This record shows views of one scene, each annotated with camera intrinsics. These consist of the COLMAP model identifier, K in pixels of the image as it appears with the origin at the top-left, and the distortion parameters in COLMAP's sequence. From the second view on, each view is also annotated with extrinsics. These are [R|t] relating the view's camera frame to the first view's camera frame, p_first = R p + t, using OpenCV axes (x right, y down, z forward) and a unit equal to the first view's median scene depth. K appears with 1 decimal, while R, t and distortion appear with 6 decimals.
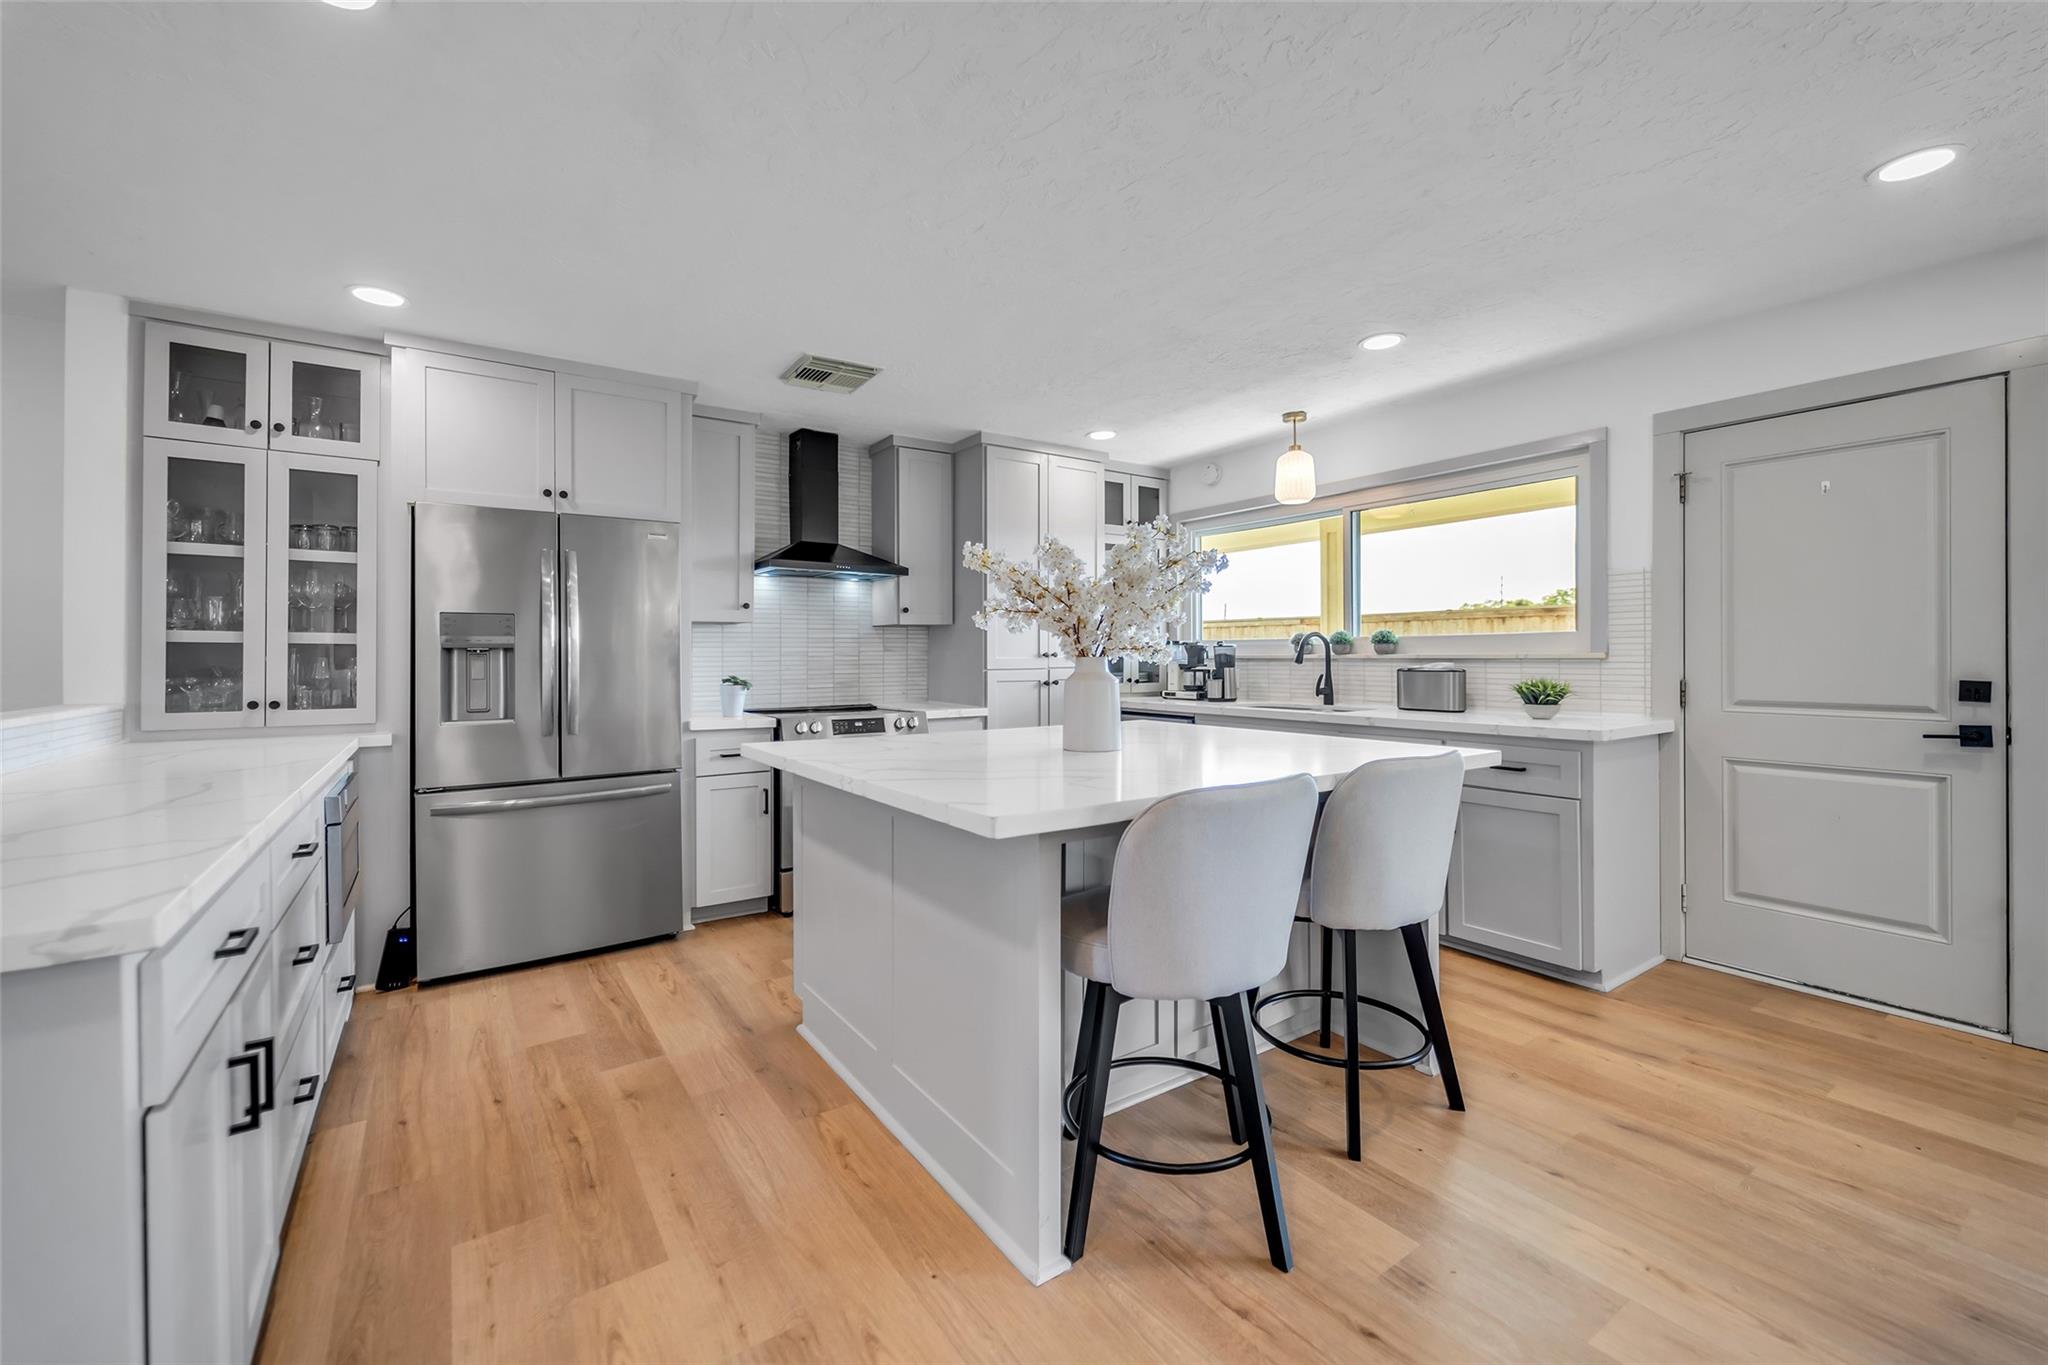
lens RADIAL K [[831.4, 0, 1014.9], [0, 831.4, 658.5], [0, 0, 1]] dist [0.000704, 0.000186]
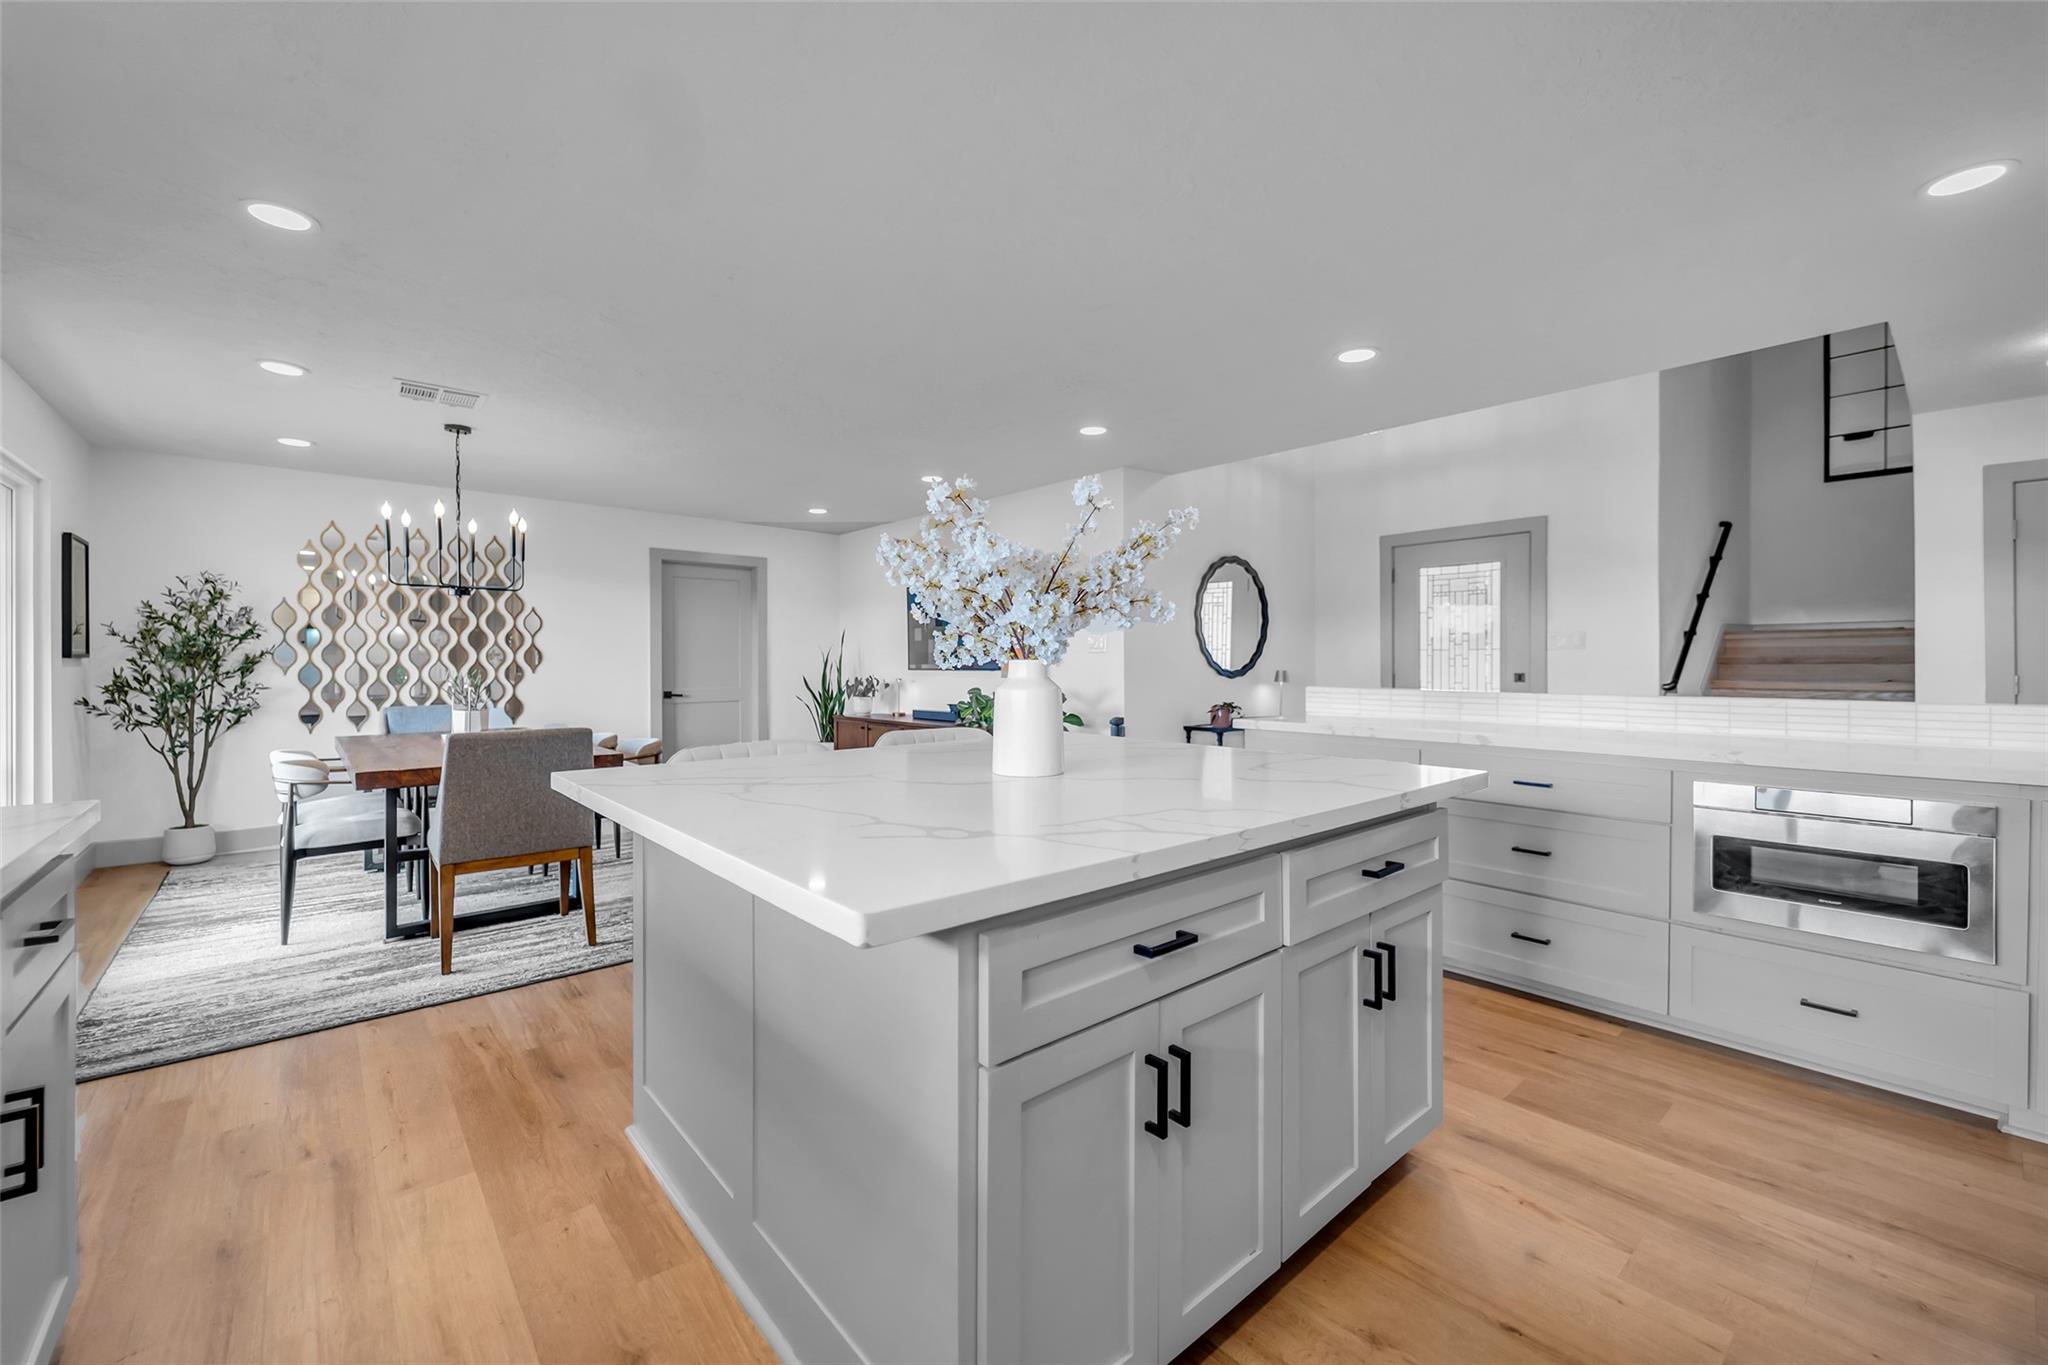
lens RADIAL K [[822.6, 0, 1026.5], [0, 822.6, 667.6], [0, 0, 1]] dist [-0.000531, -0.002131]
pose [[-0.992531, 0.005072, -0.121888, 0.157980], [0.003979, 0.999950, 0.009205, -0.001229], [0.121928, 0.008651, -0.992501, 1.453595]]
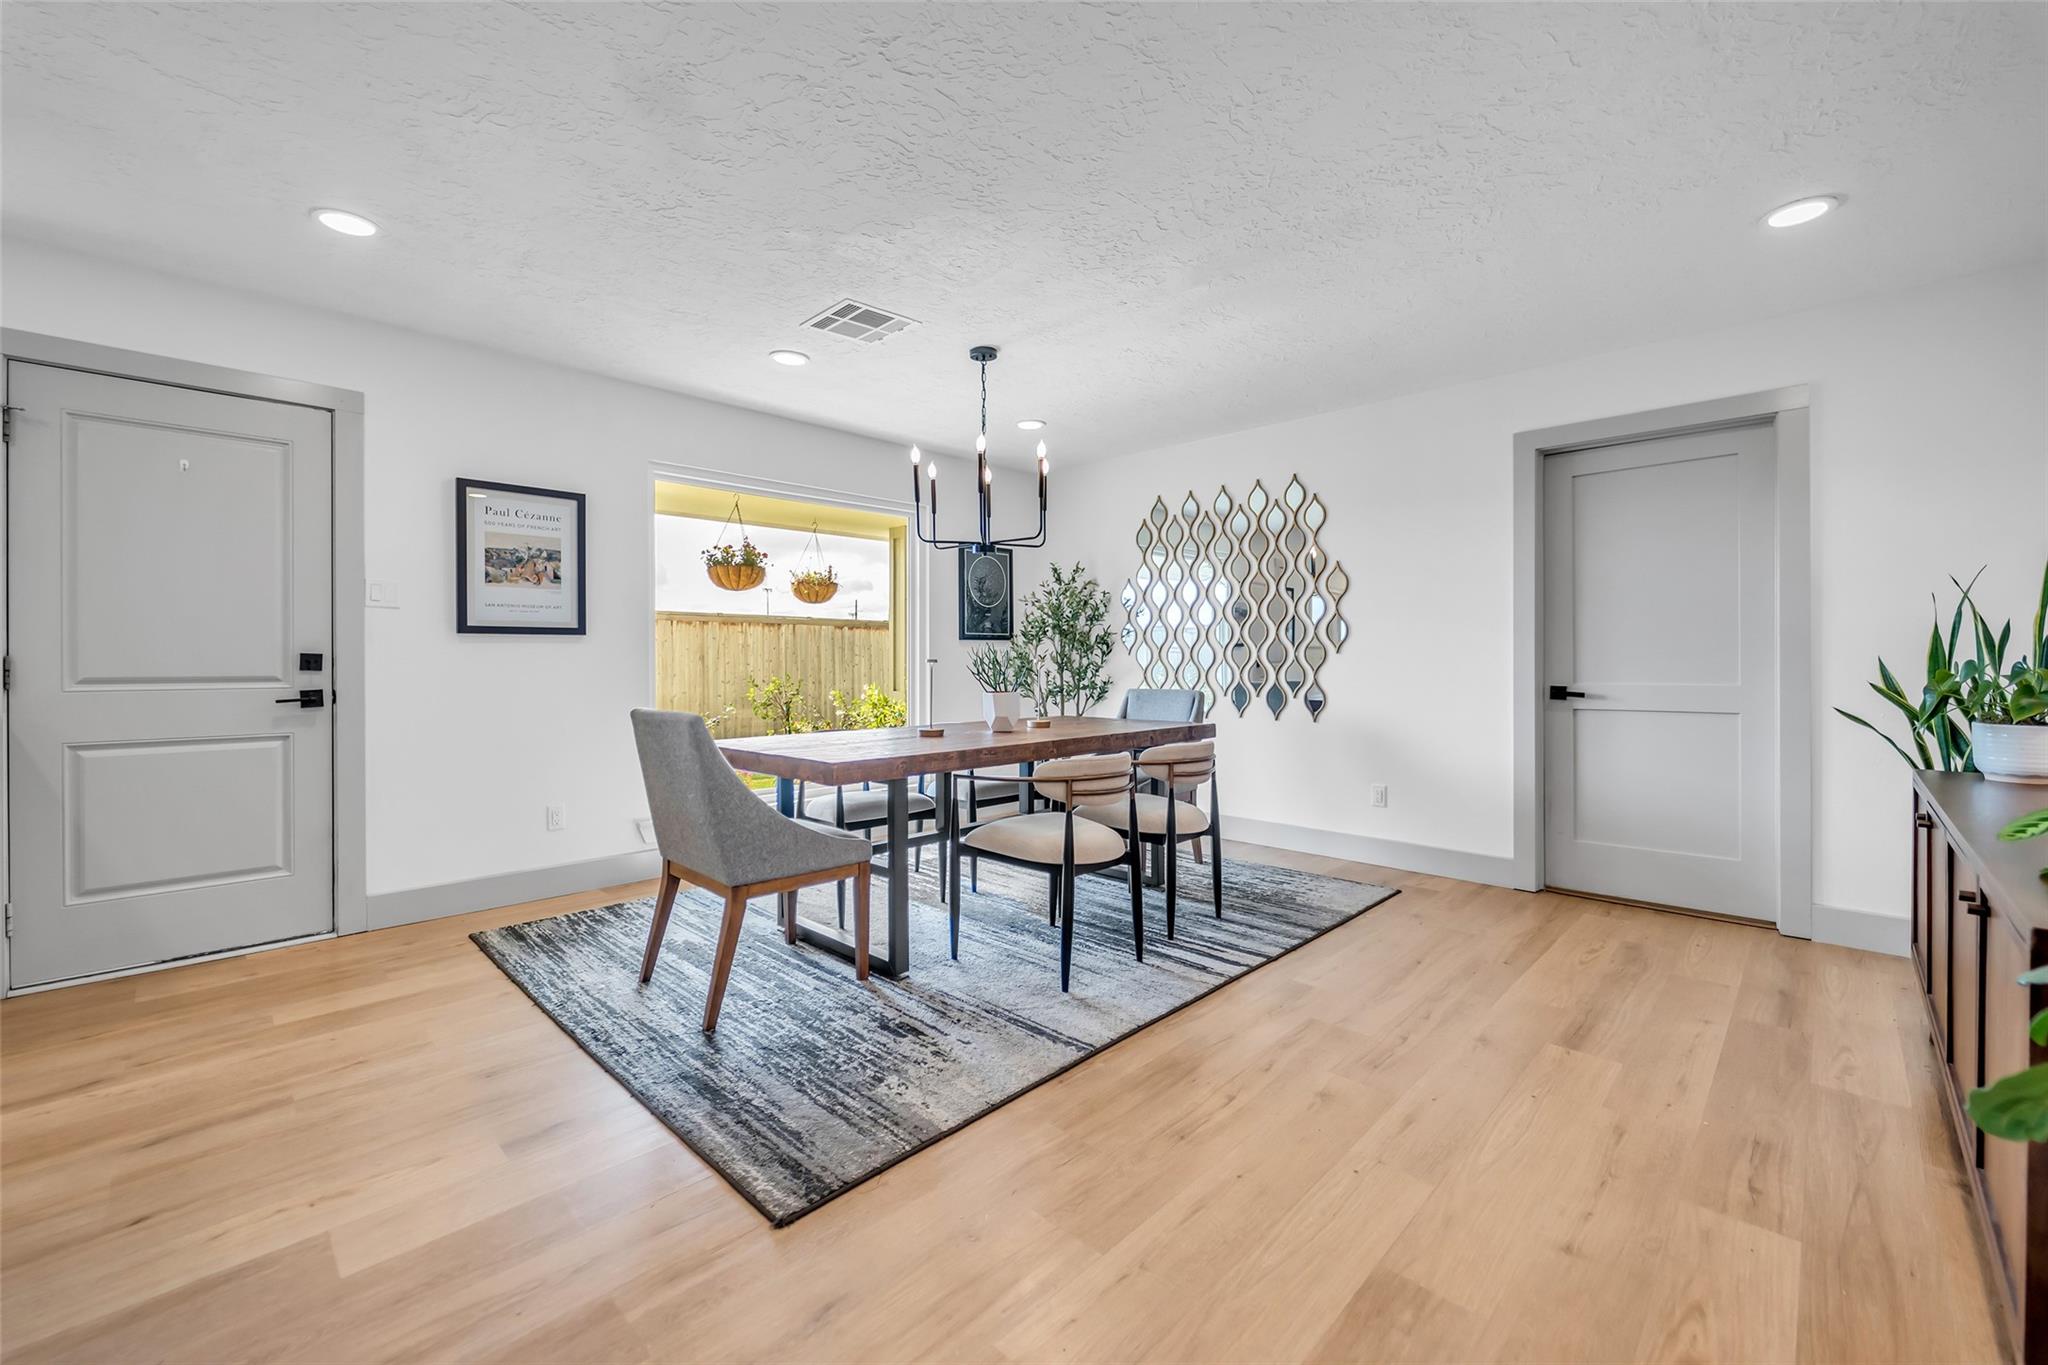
lens RADIAL K [[831.4, 0, 1014.9], [0, 831.4, 658.5], [0, 0, 1]] dist [0.000704, 0.000186]
pose [[-0.195965, 0.007207, 0.980584, -0.209796], [0.006567, 0.999960, -0.006037, 0.039875], [-0.980589, 0.005256, -0.196005, 0.182177]]
